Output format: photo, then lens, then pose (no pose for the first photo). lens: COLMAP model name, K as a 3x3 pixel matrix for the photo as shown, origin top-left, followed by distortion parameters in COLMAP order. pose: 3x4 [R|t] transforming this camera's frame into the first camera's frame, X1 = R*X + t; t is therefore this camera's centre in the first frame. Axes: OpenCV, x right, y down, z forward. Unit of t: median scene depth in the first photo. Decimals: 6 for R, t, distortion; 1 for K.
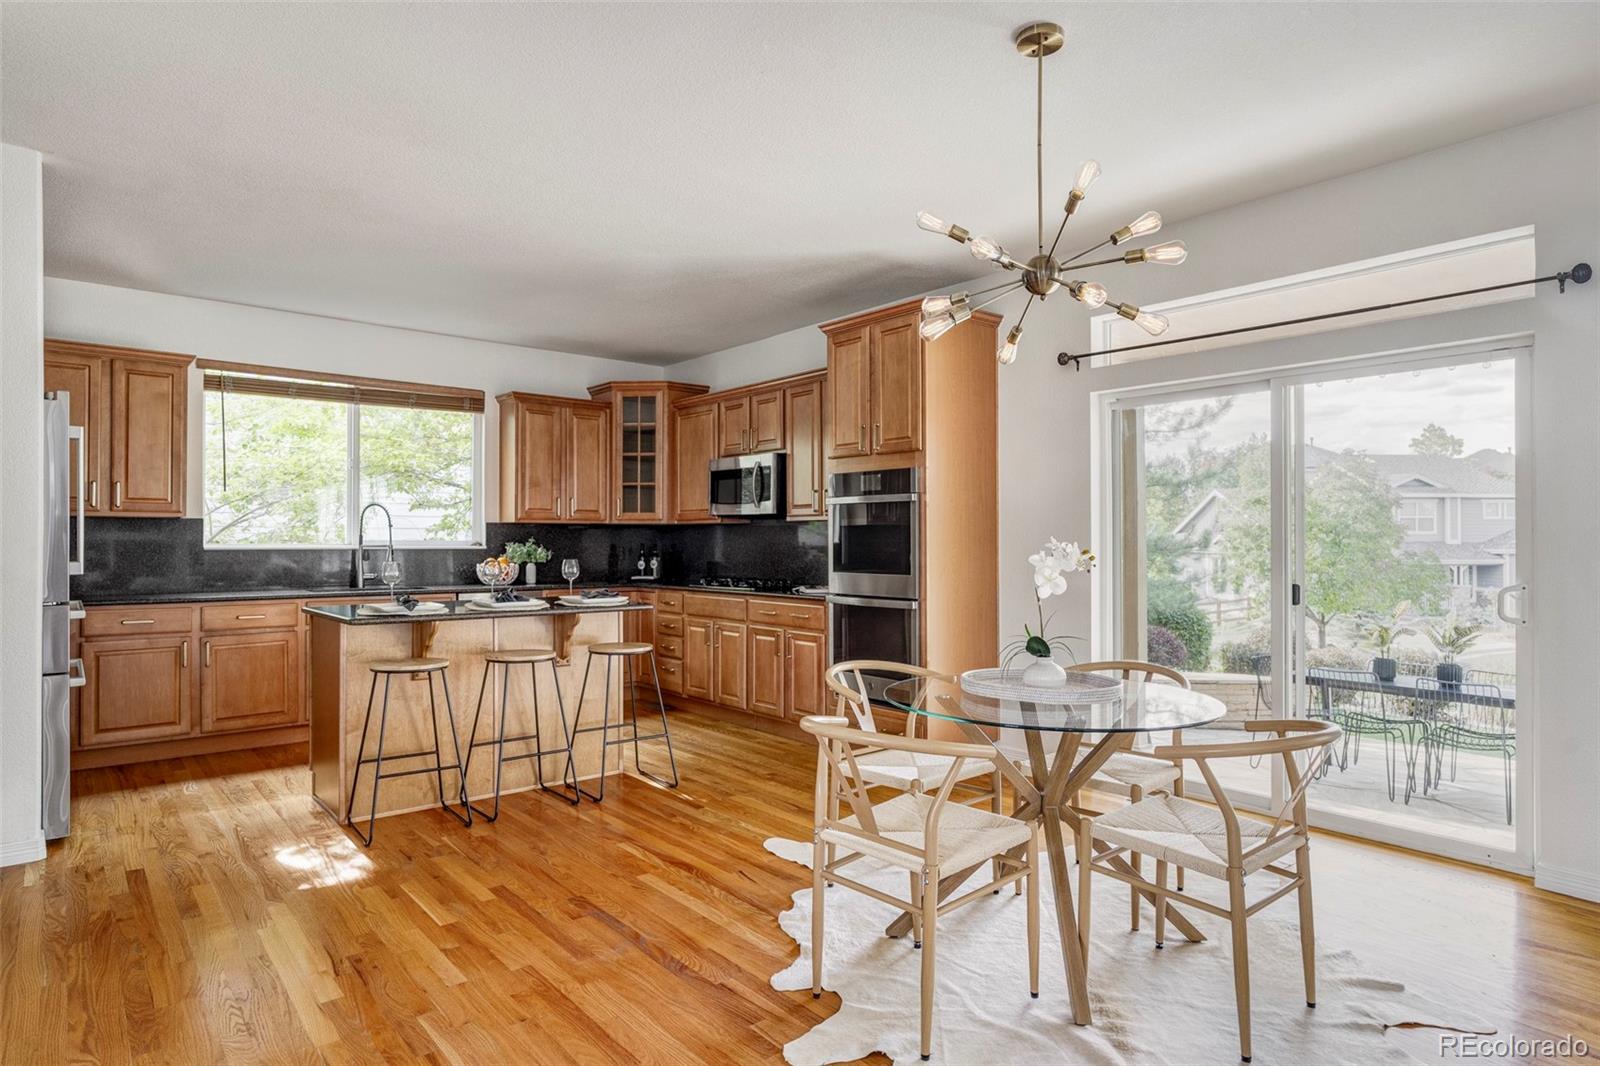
lens RADIAL K [[912.2, 0, 792.6], [0, 912.2, 524.9], [0, 0, 1]] dist [-0.006802, 0.000384]
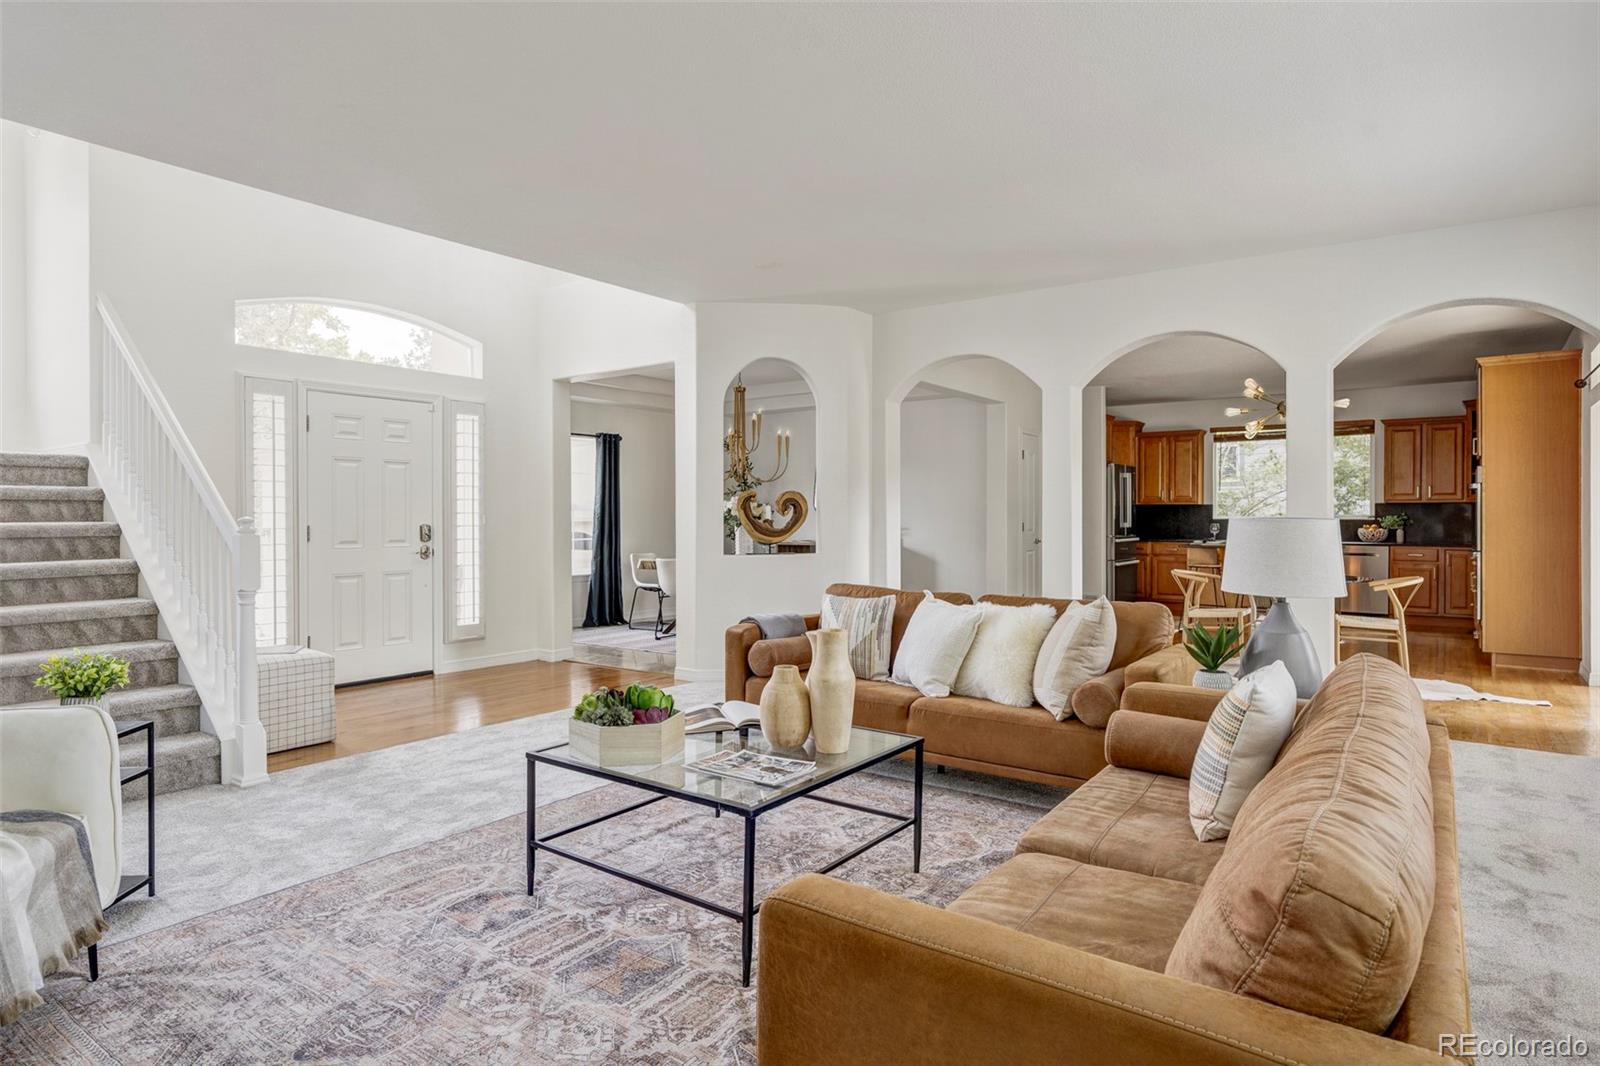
lens RADIAL K [[912.2, 0, 790.2], [0, 912.2, 532.1], [0, 0, 1]] dist [-0.006802, 0.000384]
pose [[0.245541, 0.011810, -0.969314, 1.193382], [0.022054, 0.999599, 0.017766, -0.002522], [0.969135, -0.025739, 0.245182, -0.474896]]
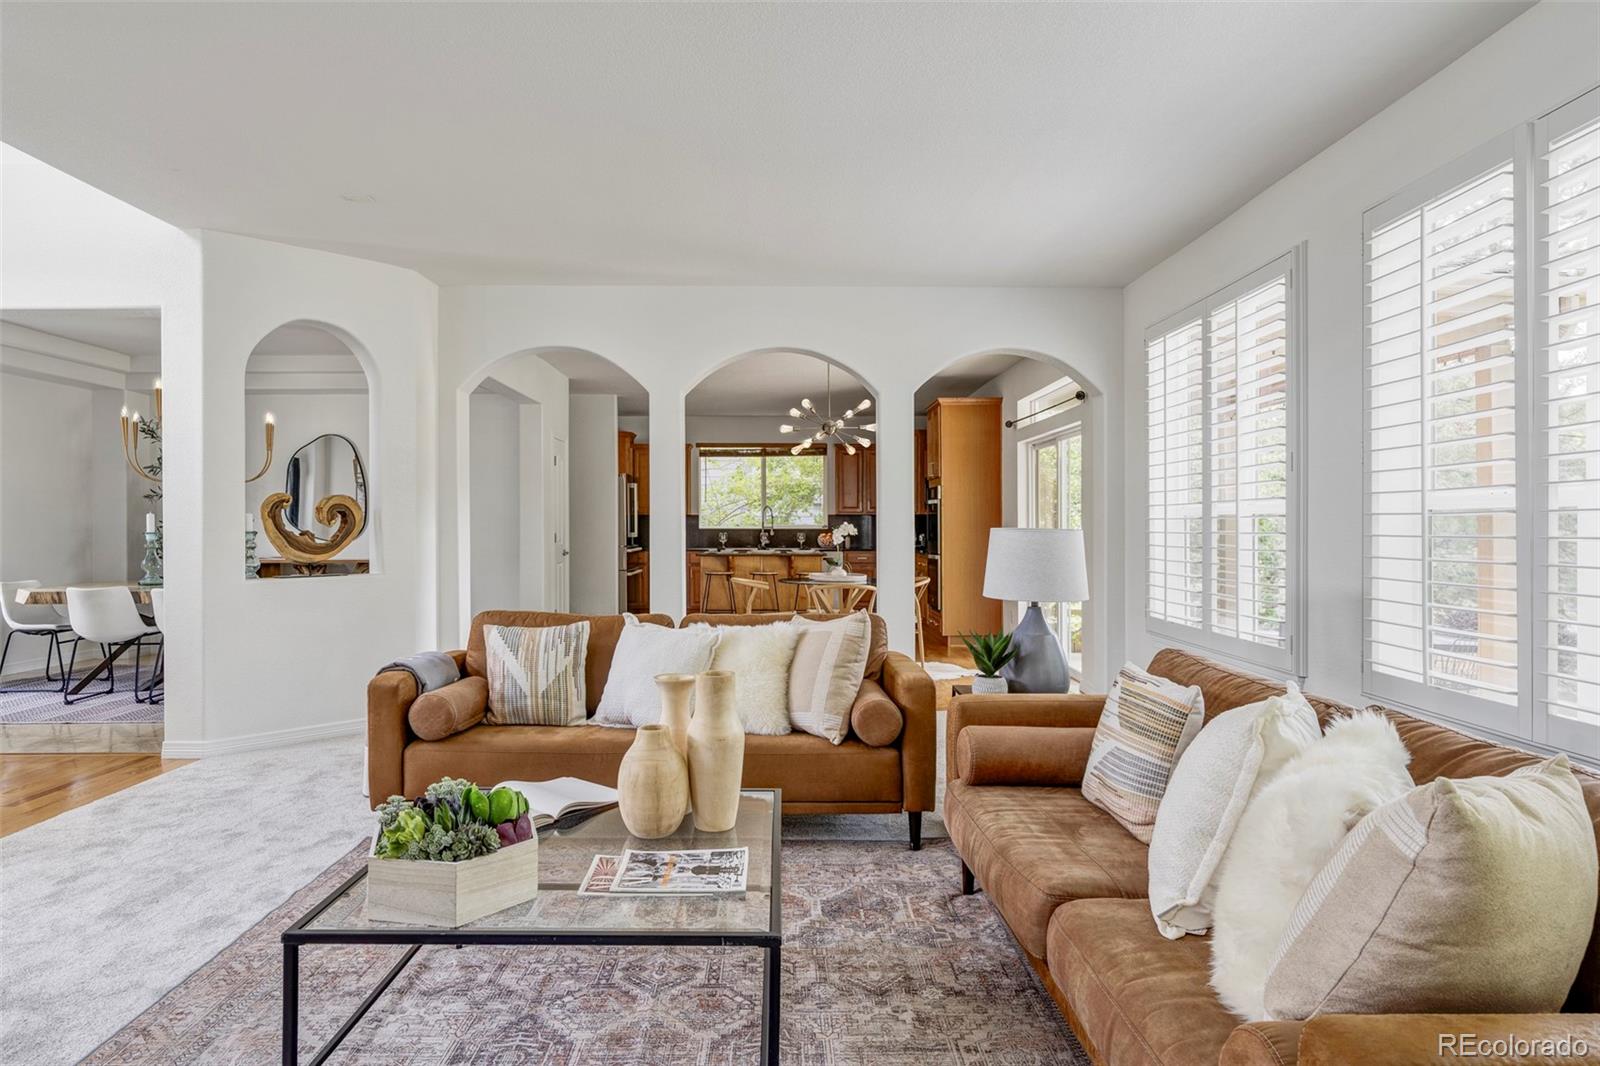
lens RADIAL K [[912.2, 0, 794.5], [0, 912.2, 538.9], [0, 0, 1]] dist [-0.006802, 0.000384]
pose [[0.782340, 0.003609, -0.622842, 0.966997], [0.018049, 0.999432, 0.028462, -0.008510], [0.622590, -0.033509, 0.781830, -0.628498]]
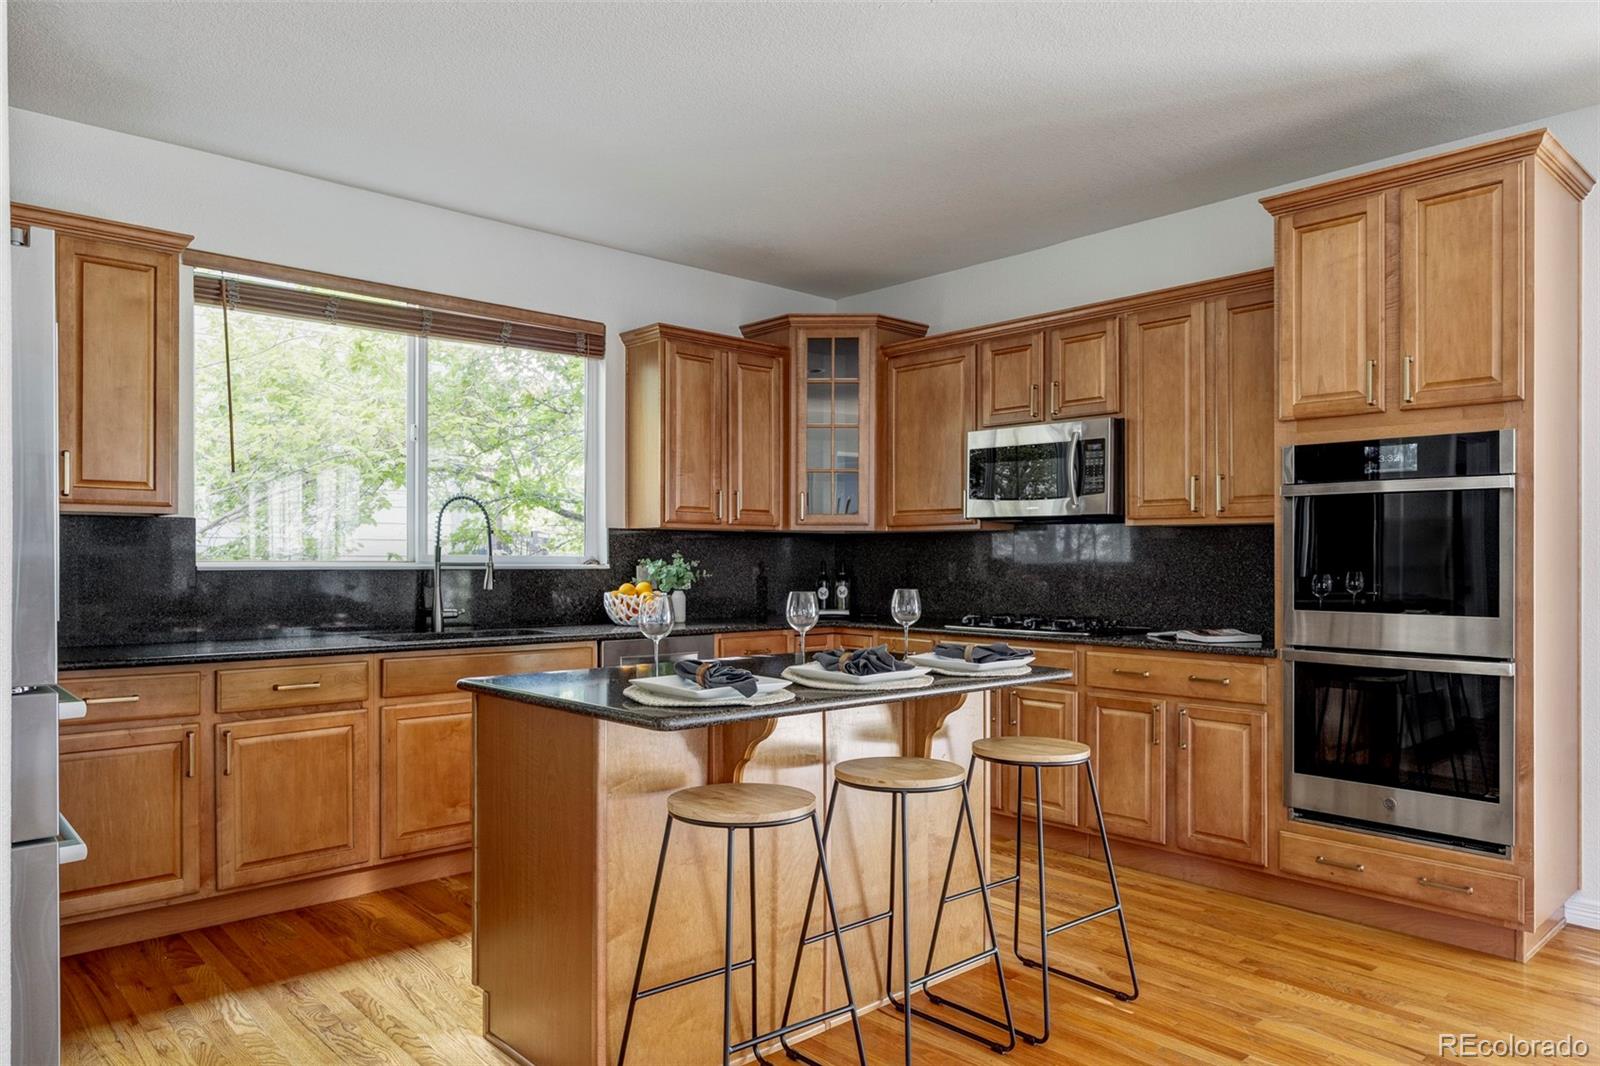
lens RADIAL K [[1057.6, 0, 779.5], [0, 1057.6, 550.2], [0, 0, 1]] dist [-0.000296, 0.001265]
pose [[0.999142, 0.002324, 0.041351, -0.309062], [-0.002705, 0.999955, 0.009146, 0.007213], [-0.041328, -0.009250, 0.999103, 0.306824]]
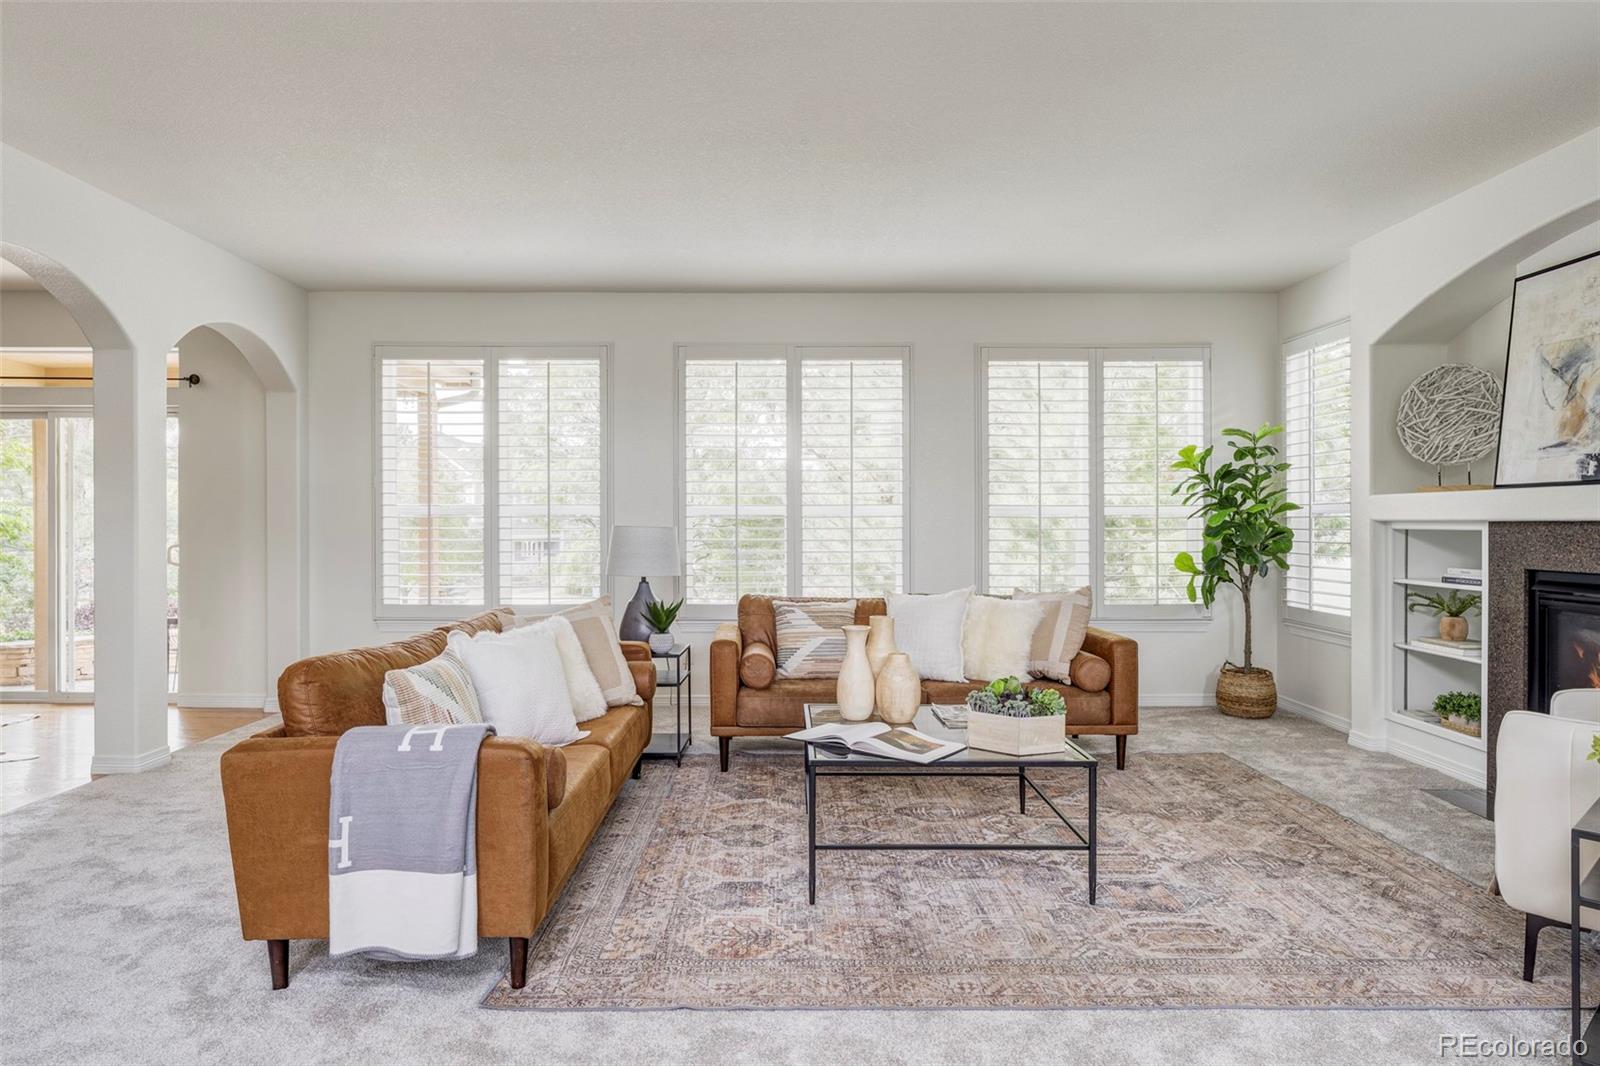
lens RADIAL K [[912.2, 0, 802.1], [0, 912.2, 523.2], [0, 0, 1]] dist [-0.006802, 0.000384]
pose [[0.607775, -0.005801, 0.794088, 0.088390], [-0.015763, 0.999688, 0.019367, -0.016172], [-0.793953, -0.024288, 0.607494, -0.686106]]
